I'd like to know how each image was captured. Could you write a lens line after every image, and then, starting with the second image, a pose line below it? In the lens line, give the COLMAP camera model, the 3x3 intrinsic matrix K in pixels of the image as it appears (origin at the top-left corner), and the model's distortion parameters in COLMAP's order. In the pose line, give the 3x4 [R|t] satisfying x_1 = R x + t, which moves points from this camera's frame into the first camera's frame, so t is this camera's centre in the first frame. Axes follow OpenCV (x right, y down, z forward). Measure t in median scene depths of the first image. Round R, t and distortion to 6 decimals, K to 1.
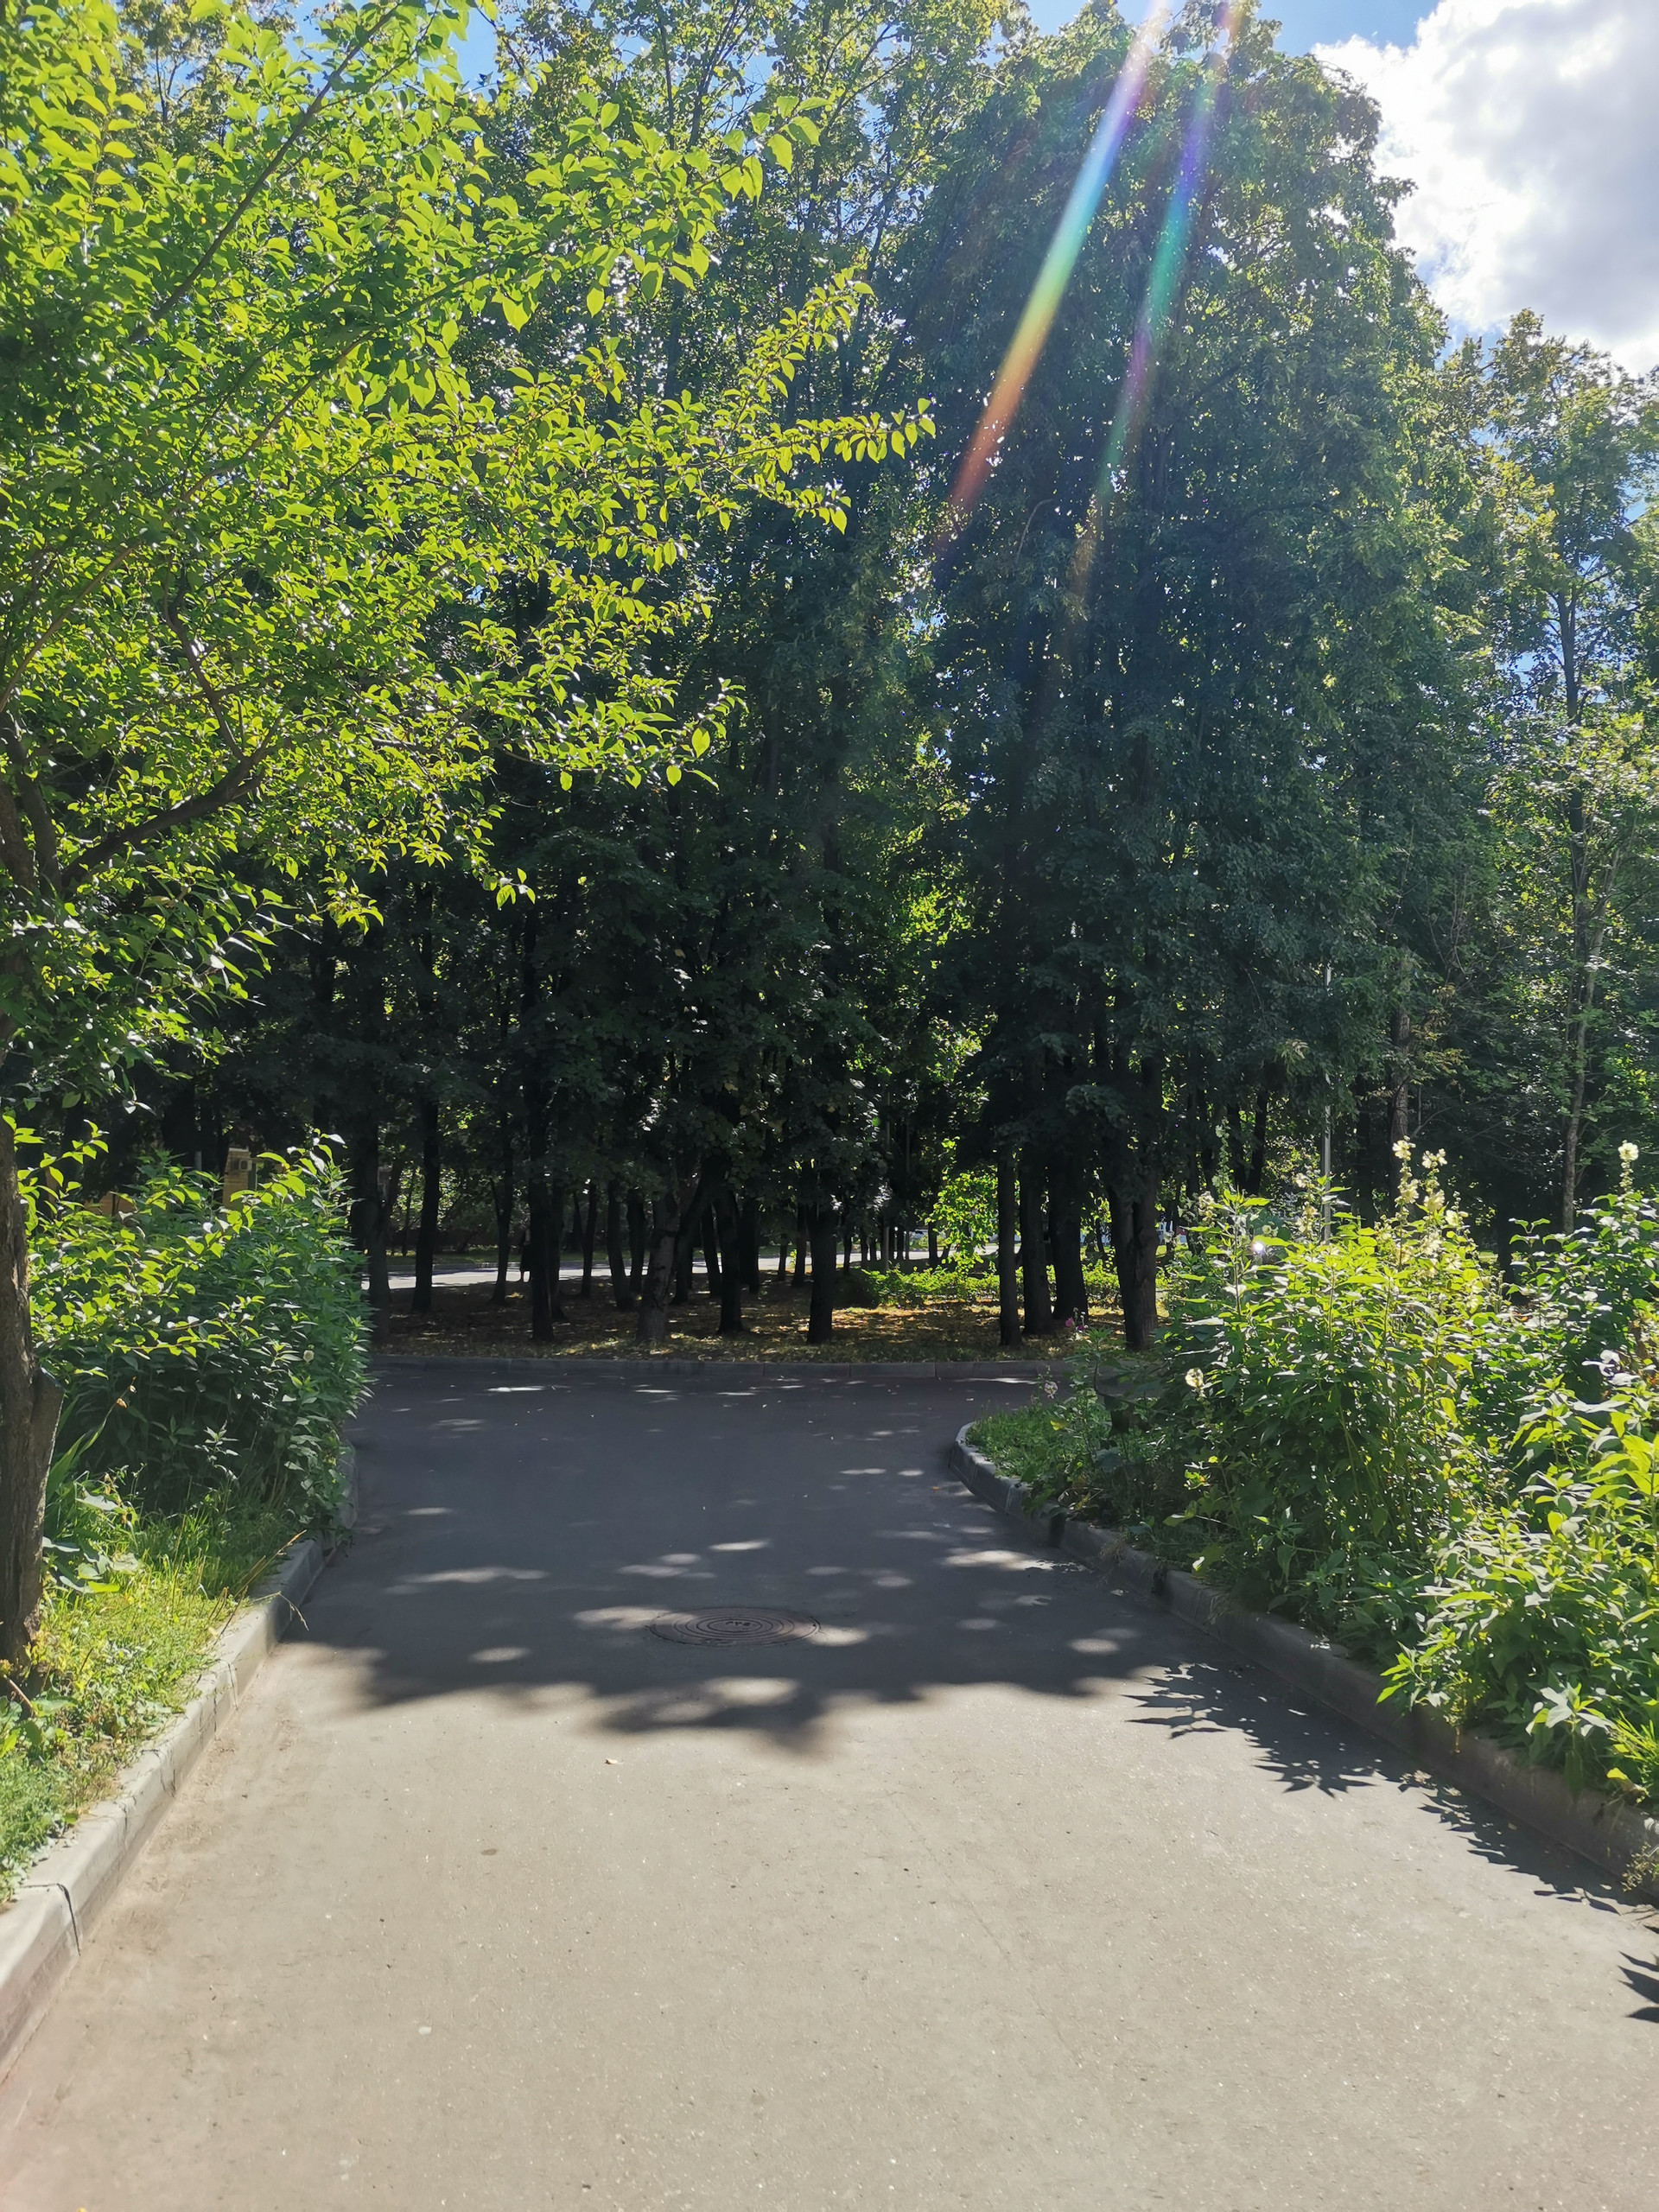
lens RADIAL K [[1666.3, 0, 827.8], [0, 1666.3, 1106.1], [0, 0, 1]] dist [0.037505, -0.001138]
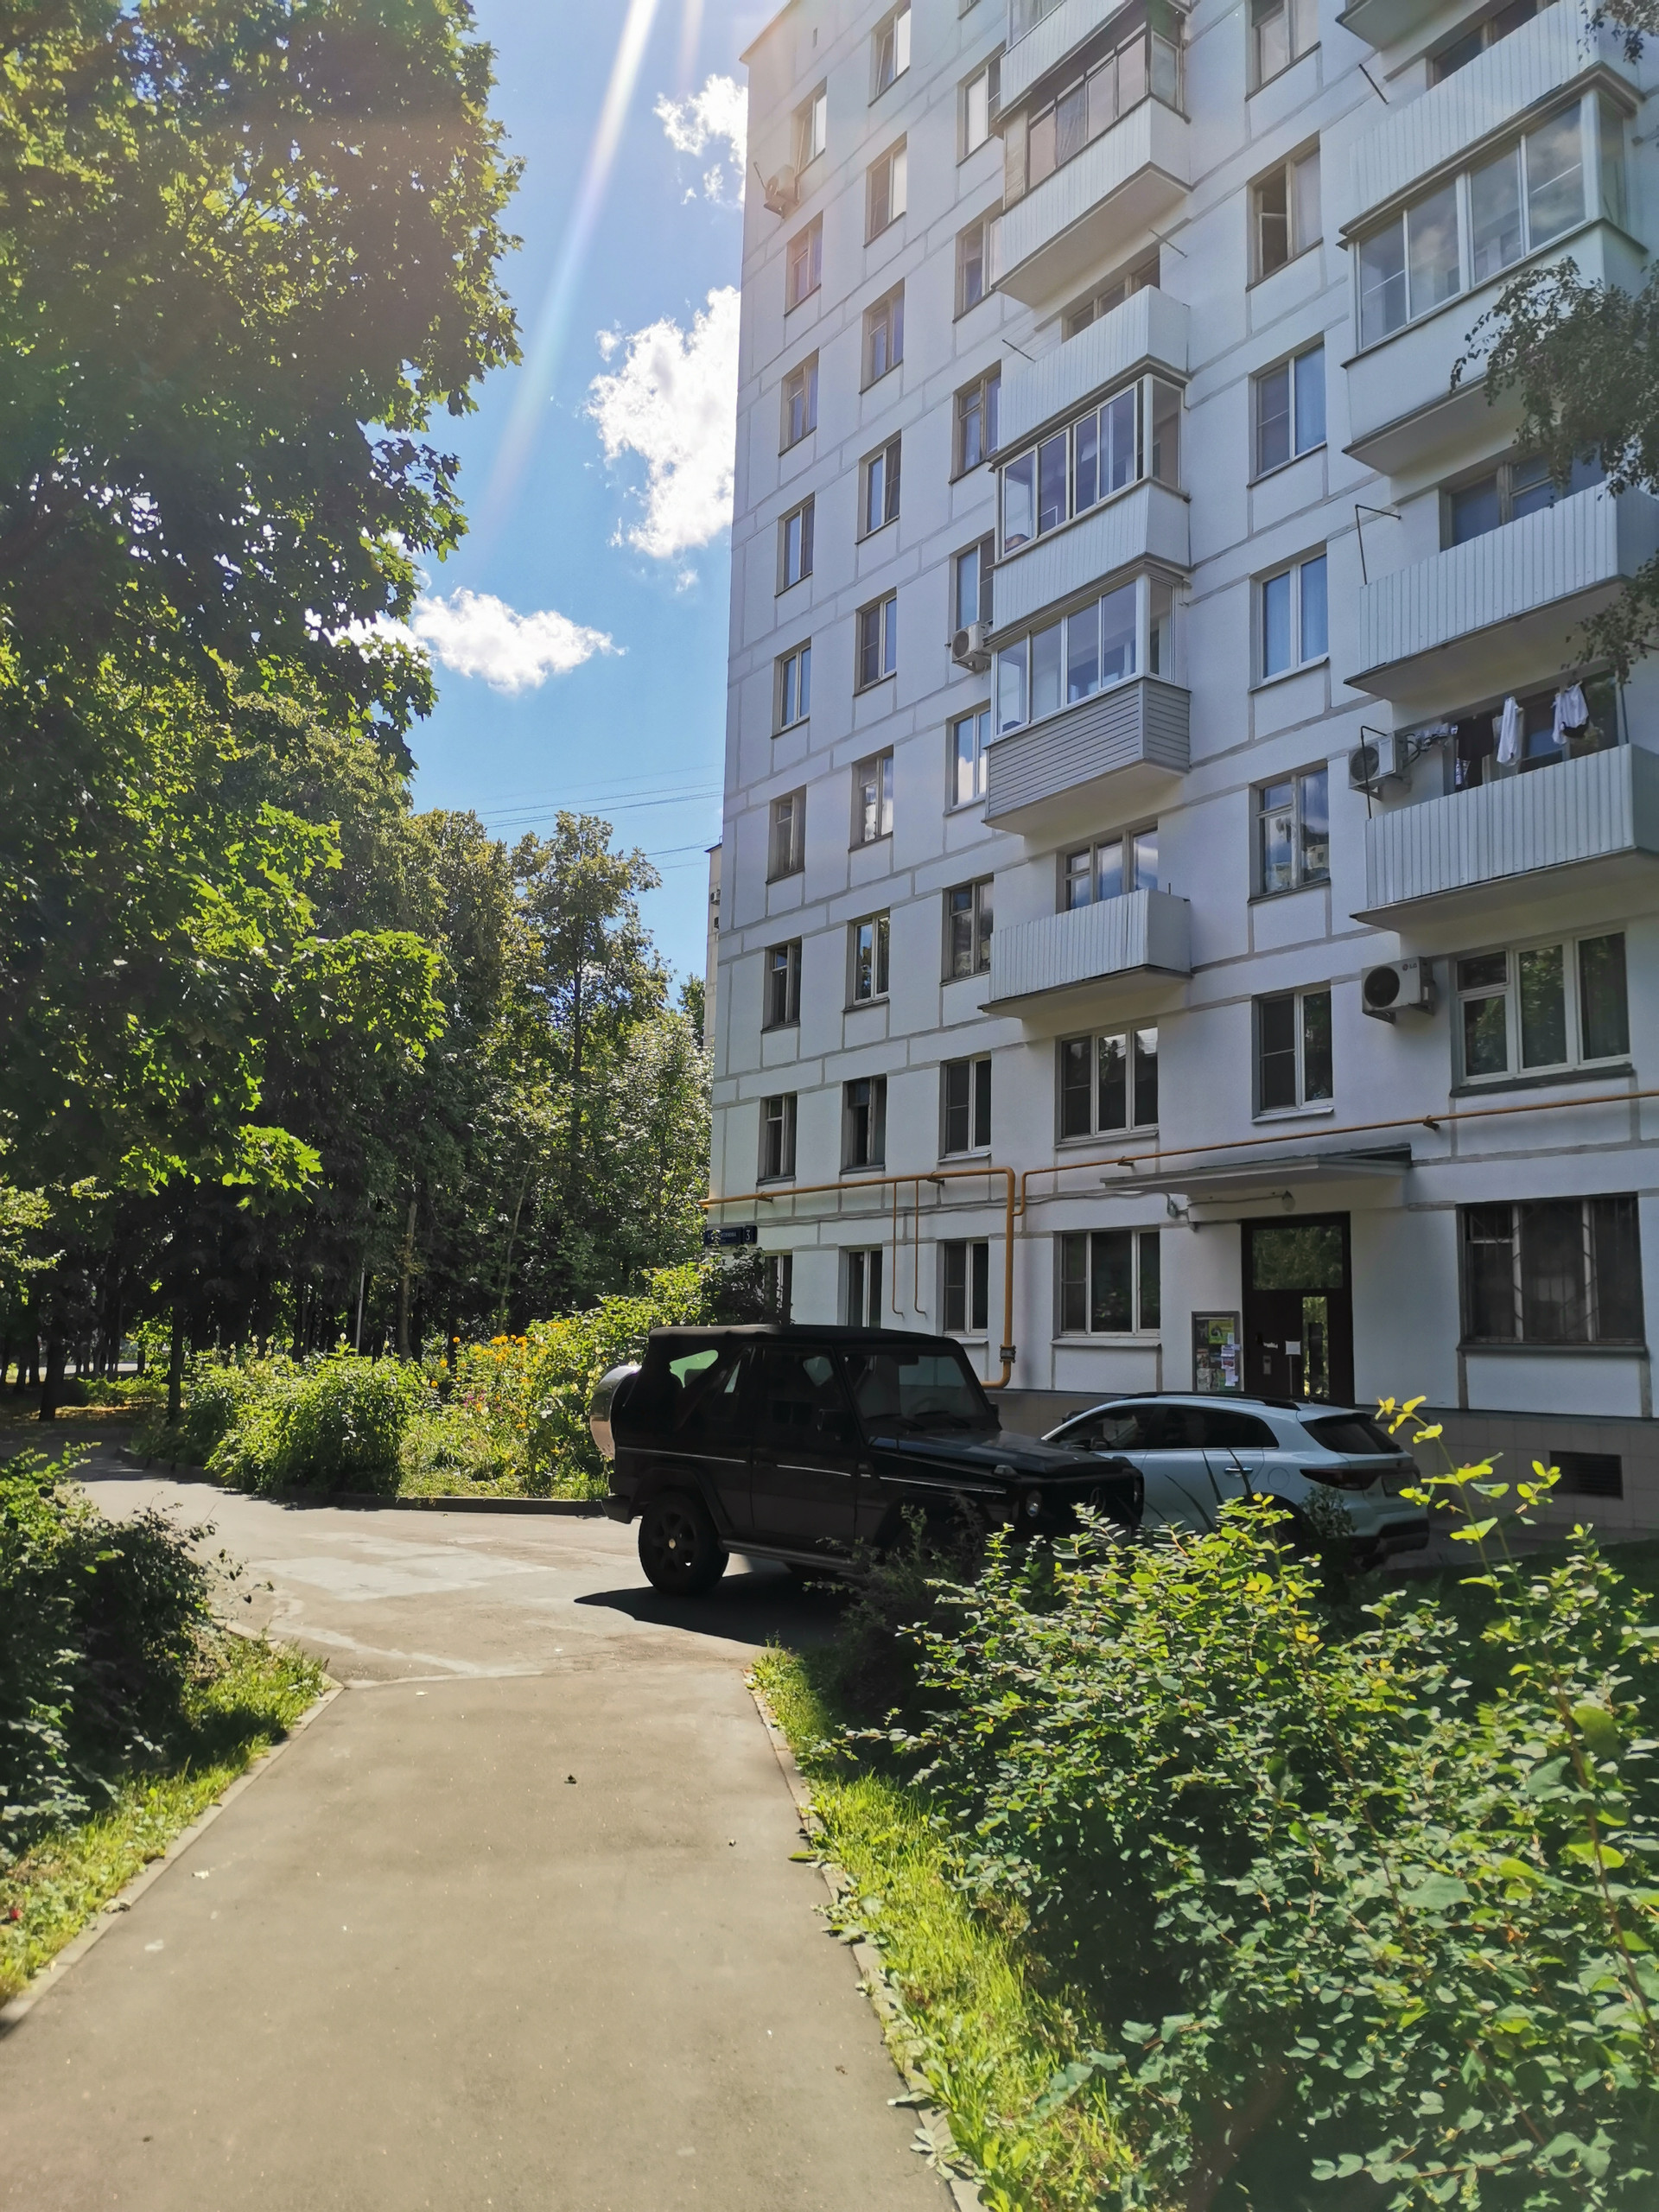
lens RADIAL K [[1666.3, 0, 830.3], [0, 1666.3, 1102.0], [0, 0, 1]] dist [0.037505, -0.001138]
pose [[0.904310, 0.067919, 0.421438, -0.018765], [-0.039922, 0.996391, -0.074914, -0.053800], [-0.425005, 0.050920, 0.903758, -0.563599]]
